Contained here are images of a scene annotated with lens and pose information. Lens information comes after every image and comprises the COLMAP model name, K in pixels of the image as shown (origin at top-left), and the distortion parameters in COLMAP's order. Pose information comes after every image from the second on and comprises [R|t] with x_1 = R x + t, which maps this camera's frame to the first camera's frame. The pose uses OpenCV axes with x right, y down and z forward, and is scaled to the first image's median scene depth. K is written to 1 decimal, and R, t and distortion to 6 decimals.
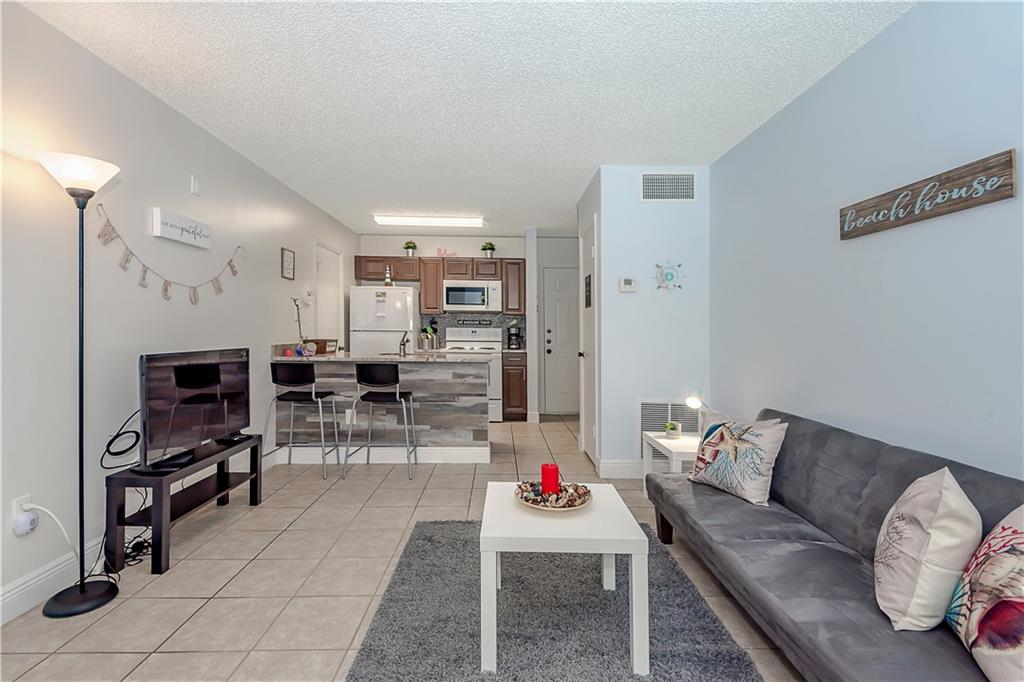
lens RADIAL K [[459.6, 0, 512.0], [0, 459.6, 341.0], [0, 0, 1]] dist [-0.001126, 0.000043]
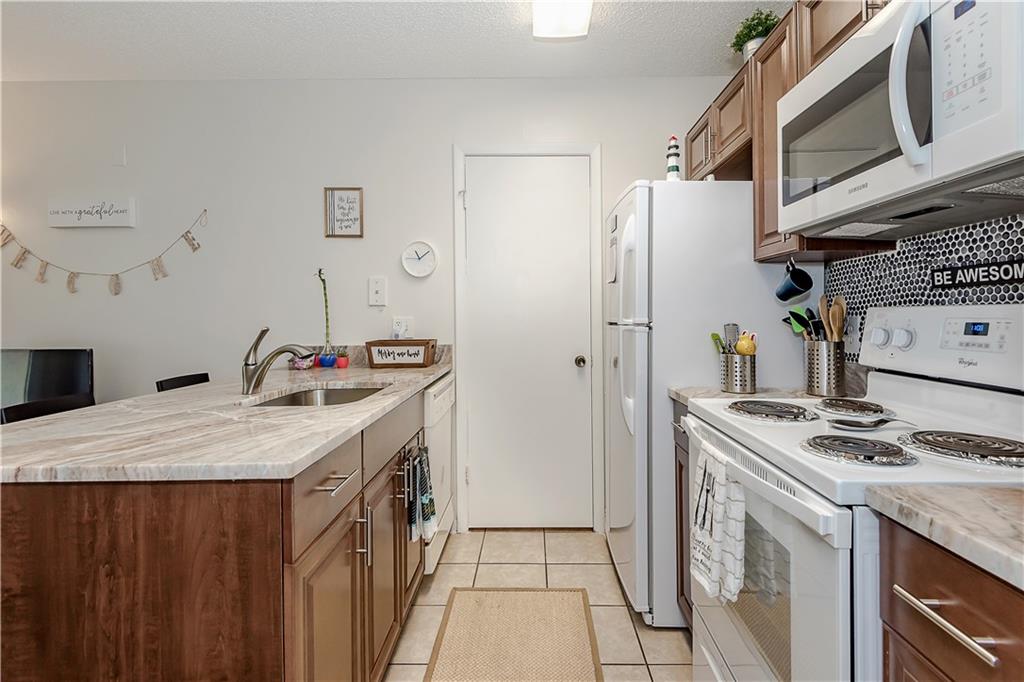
lens RADIAL K [[487.8, 0, 511.1], [0, 487.8, 313.2], [0, 0, 1]] dist [0.050070, -0.018777]
pose [[-0.041311, -0.017675, -0.998990, 0.155098], [-0.018454, 0.999686, -0.016924, -0.030490], [0.998976, 0.017736, -0.041624, 1.299520]]
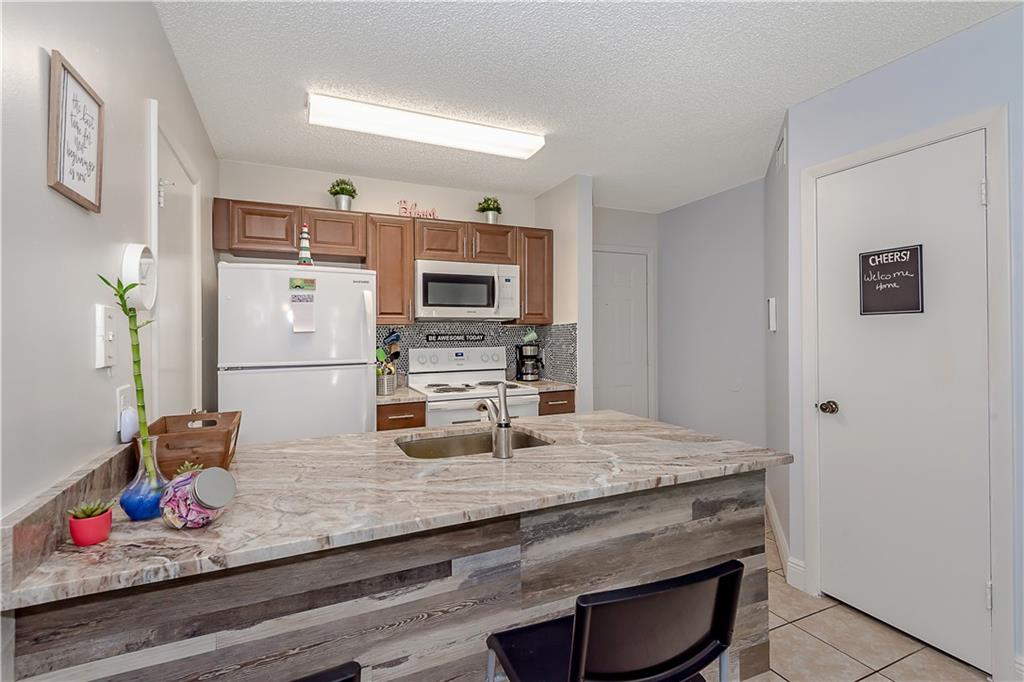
lens RADIAL K [[472.6, 0, 522.5], [0, 472.6, 329.6], [0, 0, 1]] dist [0.038467, -0.020819]
pose [[0.922003, -0.017262, 0.386797, -0.384397], [0.027654, 0.999390, -0.021318, -0.058591], [-0.386193, 0.030352, 0.921918, 0.705656]]
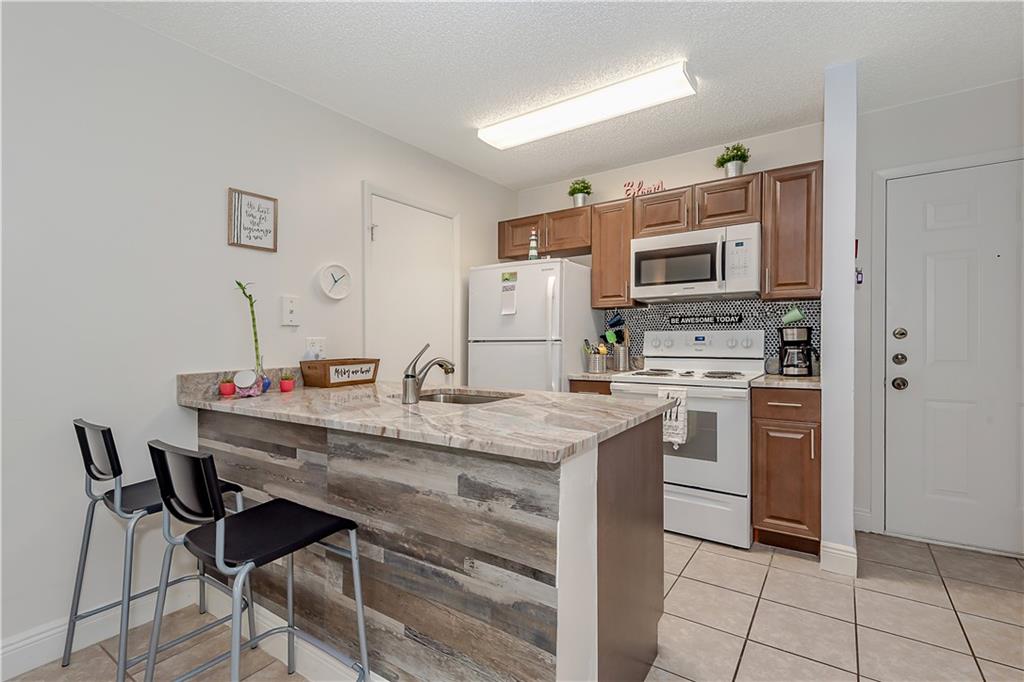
lens RADIAL K [[472.5, 0, 507.6], [0, 472.5, 345.8], [0, 0, 1]] dist [0.029797, -0.000425]
pose [[0.801998, -0.008524, -0.597265, 0.091119], [0.006426, 0.999963, -0.005643, -0.017336], [0.597292, 0.000688, 0.802024, 0.757141]]
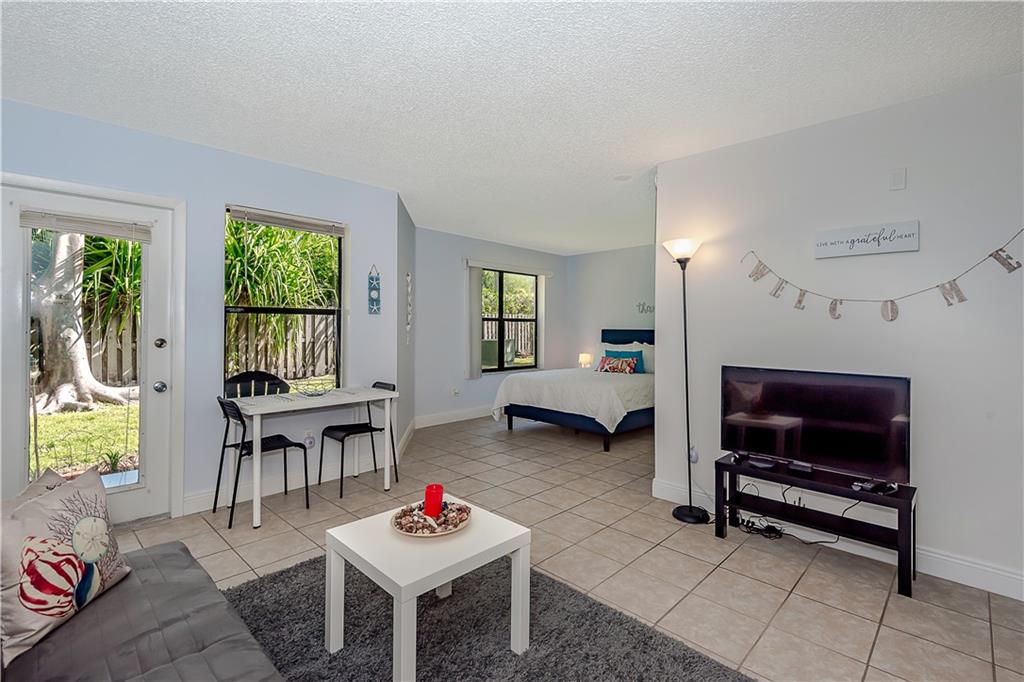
lens RADIAL K [[455.2, 0, 518.5], [0, 455.2, 321.8], [0, 0, 1]] dist [0.046123, -0.027679]
pose [[-0.692545, -0.025192, -0.720935, 0.292946], [-0.035645, 0.999364, -0.000679, -0.037207], [0.720494, 0.025227, -0.693002, 0.789620]]
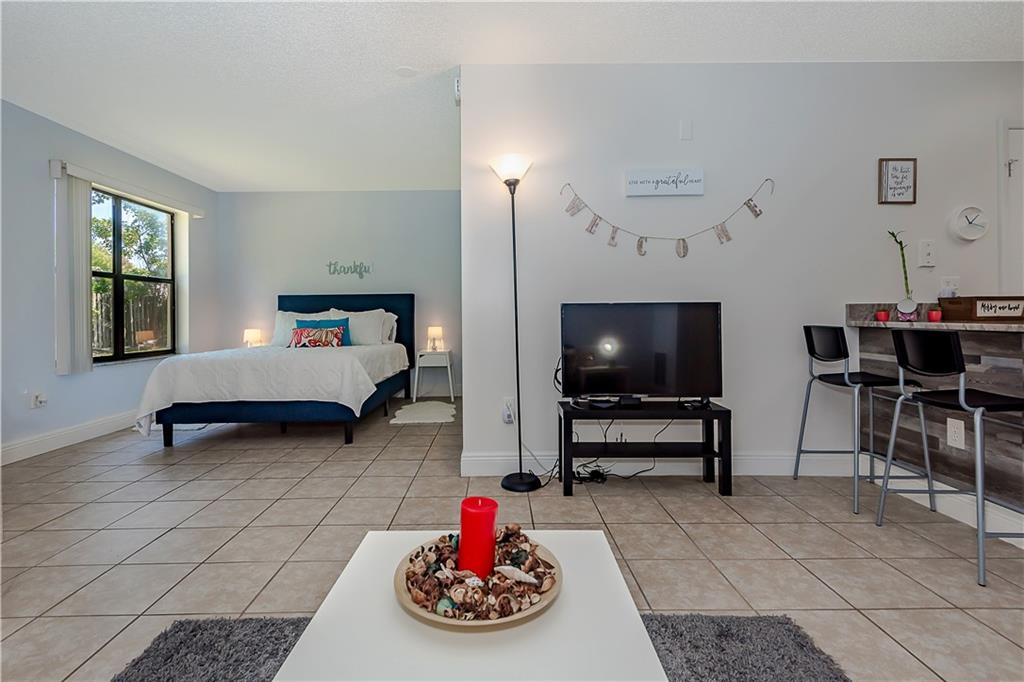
lens RADIAL K [[504.3, 0, 504.8], [0, 504.3, 306.5], [0, 0, 1]] dist [0.001492, 0.000023]
pose [[-0.015285, -0.020571, -0.999672, 0.251359], [-0.015404, 0.999675, -0.020335, 0.035695], [0.999765, 0.015088, -0.015596, 0.468060]]
